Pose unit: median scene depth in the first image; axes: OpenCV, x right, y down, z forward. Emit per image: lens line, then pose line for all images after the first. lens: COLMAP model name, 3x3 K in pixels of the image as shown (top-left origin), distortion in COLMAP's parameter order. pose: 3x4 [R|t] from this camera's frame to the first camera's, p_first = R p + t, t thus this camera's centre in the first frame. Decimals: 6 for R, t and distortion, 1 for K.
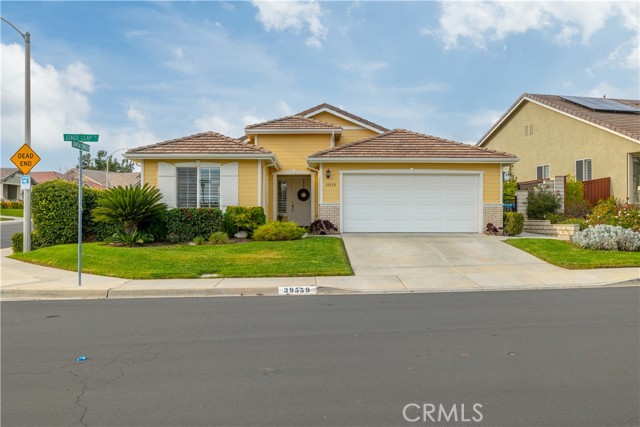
lens RADIAL K [[626.8, 0, 320.0], [0, 626.8, 213.5], [0, 0, 1]] dist [0.006223, -0.002674]
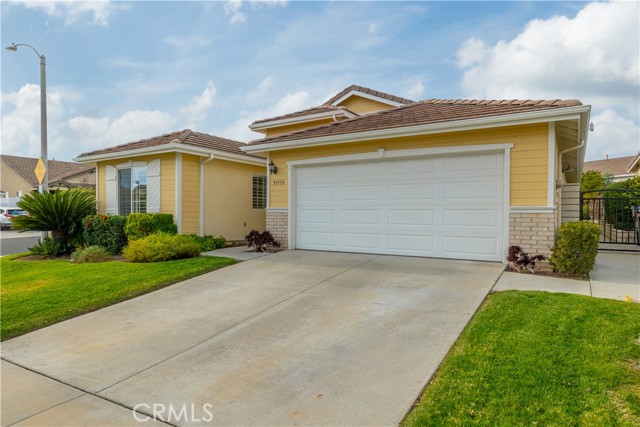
lens RADIAL K [[405.0, 0, 320.0], [0, 405.0, 213.5], [0, 0, 1]] dist [0.001803, 0.000284]
pose [[0.832564, 0.000353, -0.553929, 0.315168], [0.000254, 0.999999, 0.001019, -0.010602], [0.553929, -0.000989, 0.832563, 0.639091]]
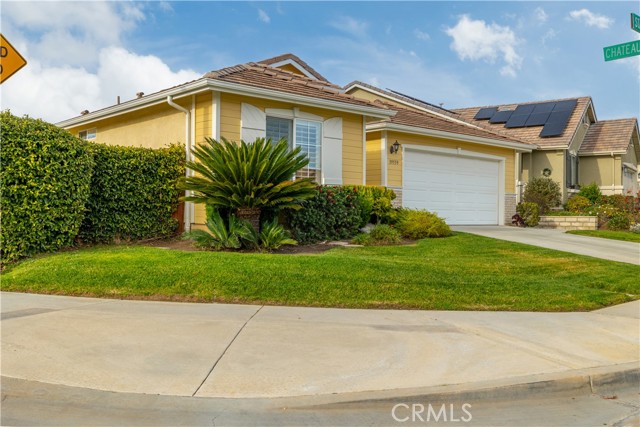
lens RADIAL K [[626.8, 0, 320.0], [0, 626.8, 213.5], [0, 0, 1]] dist [0.006223, -0.002674]
pose [[0.746598, 0.007707, 0.665231, -0.551319], [-0.012790, 0.999914, 0.002770, 0.015225], [-0.665153, -0.010576, 0.746632, 0.495847]]
